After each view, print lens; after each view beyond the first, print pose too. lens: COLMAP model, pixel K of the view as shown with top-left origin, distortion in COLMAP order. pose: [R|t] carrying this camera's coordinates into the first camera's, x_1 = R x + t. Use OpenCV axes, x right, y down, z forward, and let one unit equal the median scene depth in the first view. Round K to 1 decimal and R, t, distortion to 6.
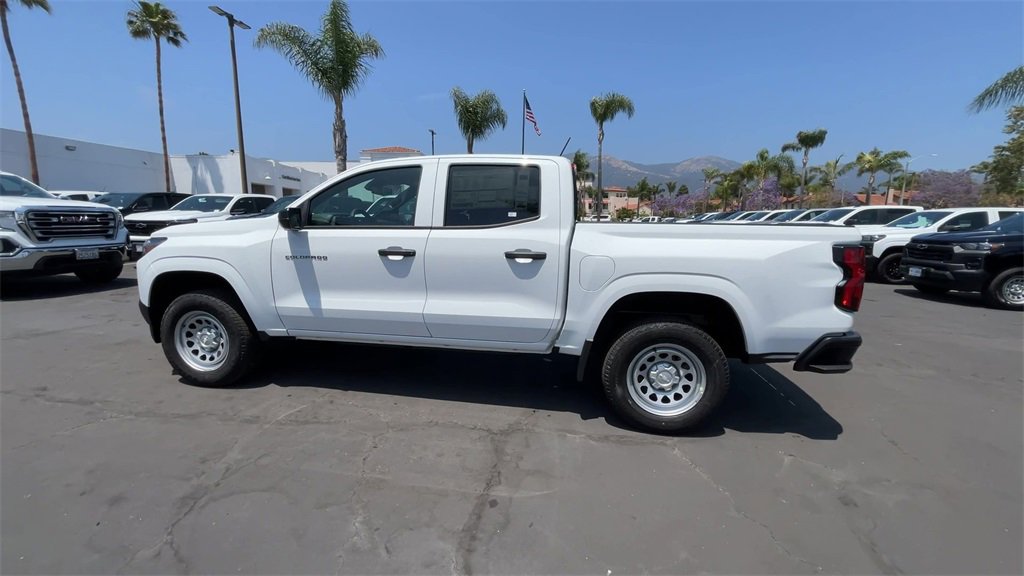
lens RADIAL K [[415.4, 0, 502.6], [0, 415.4, 284.2], [0, 0, 1]] dist [-0.003803, 0.001152]
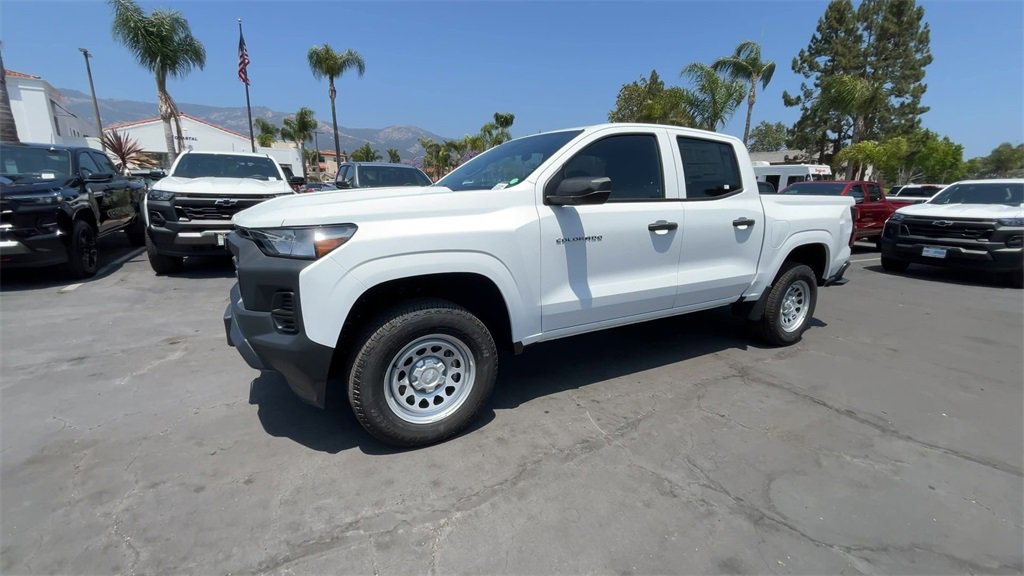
lens RADIAL K [[415.4, 0, 508.9], [0, 415.4, 286.7], [0, 0, 1]] dist [-0.003803, 0.001152]
pose [[0.778407, -0.143468, 0.611146, -1.081475], [0.092222, 0.989106, 0.114734, -0.077570], [-0.620949, -0.032948, 0.783158, 0.440168]]
